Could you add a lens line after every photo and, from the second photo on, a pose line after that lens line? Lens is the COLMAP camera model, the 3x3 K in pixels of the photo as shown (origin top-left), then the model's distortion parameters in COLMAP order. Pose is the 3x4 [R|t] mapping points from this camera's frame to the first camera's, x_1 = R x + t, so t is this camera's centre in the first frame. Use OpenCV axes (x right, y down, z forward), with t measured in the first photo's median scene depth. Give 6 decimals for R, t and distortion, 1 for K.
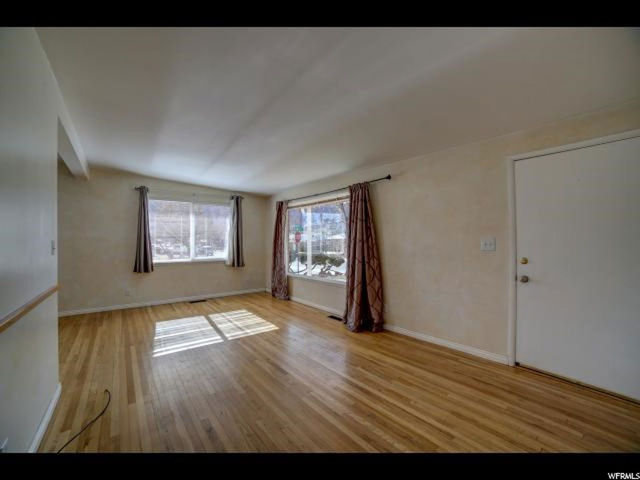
lens RADIAL K [[260.1, 0, 317.4], [0, 260.1, 239.5], [0, 0, 1]] dist [-0.110643, 0.038730]
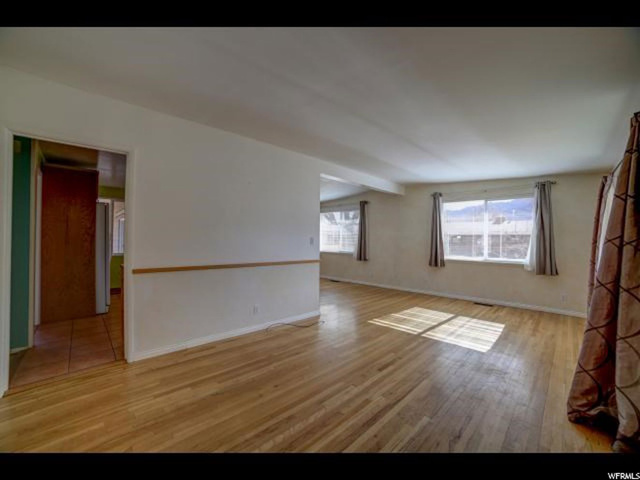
lens RADIAL K [[260.1, 0, 317.4], [0, 260.1, 239.5], [0, 0, 1]] dist [-0.110643, 0.038730]
pose [[0.081133, 0.004947, -0.996691, 0.539490], [-0.004952, 0.999977, 0.004560, 0.002876], [0.996691, 0.004565, 0.081156, 0.420930]]
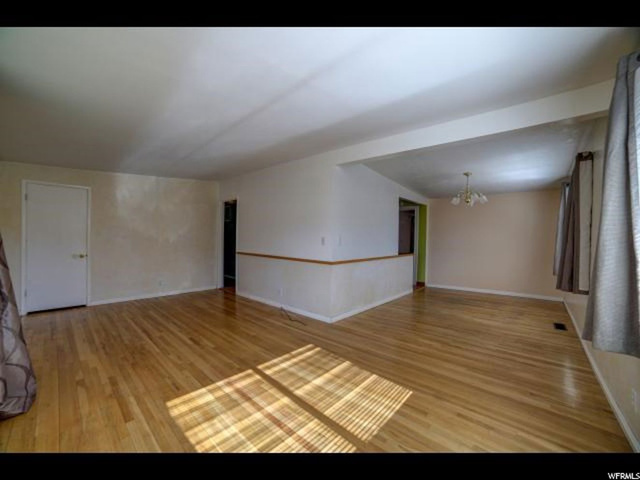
lens RADIAL K [[260.1, 0, 317.4], [0, 260.1, 239.5], [0, 0, 1]] dist [-0.110643, 0.038730]
pose [[-0.988390, -0.012563, -0.151417, -0.360742], [-0.013362, 0.999902, 0.004260, 0.003753], [0.151348, 0.006233, -0.988461, 1.496122]]
